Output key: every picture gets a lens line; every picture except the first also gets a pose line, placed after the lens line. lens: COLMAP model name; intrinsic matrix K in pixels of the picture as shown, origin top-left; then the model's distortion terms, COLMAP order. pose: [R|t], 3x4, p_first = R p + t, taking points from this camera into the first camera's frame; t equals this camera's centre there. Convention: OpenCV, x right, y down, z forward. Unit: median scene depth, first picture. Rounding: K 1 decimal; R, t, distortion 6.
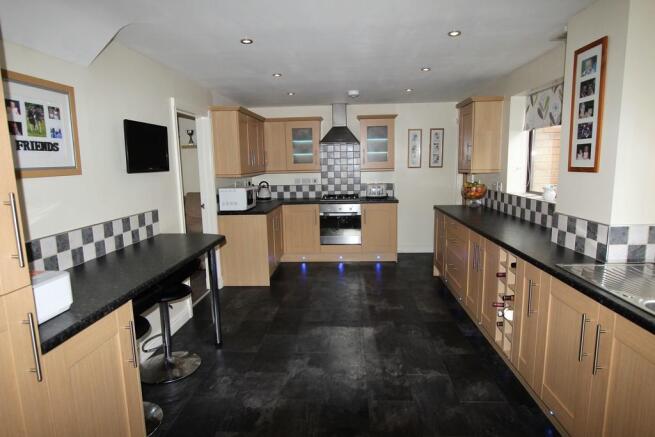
lens RADIAL K [[388.8, 0, 327.8], [0, 388.8, 219.9], [0, 0, 1]] dist [-0.010521, 0.006938]
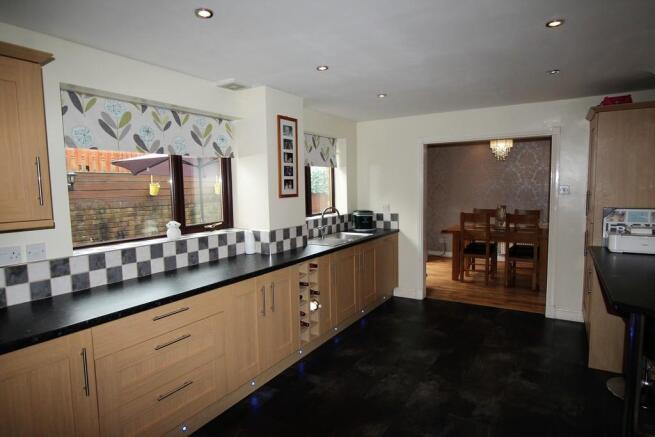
lens RADIAL K [[388.8, 0, 325.6], [0, 388.8, 219.1], [0, 0, 1]] dist [-0.010521, 0.006938]
pose [[-0.884459, -0.011476, 0.466478, -0.192708], [0.098032, 0.972816, 0.209806, -0.344115], [-0.456205, 0.231294, -0.859290, 2.244263]]
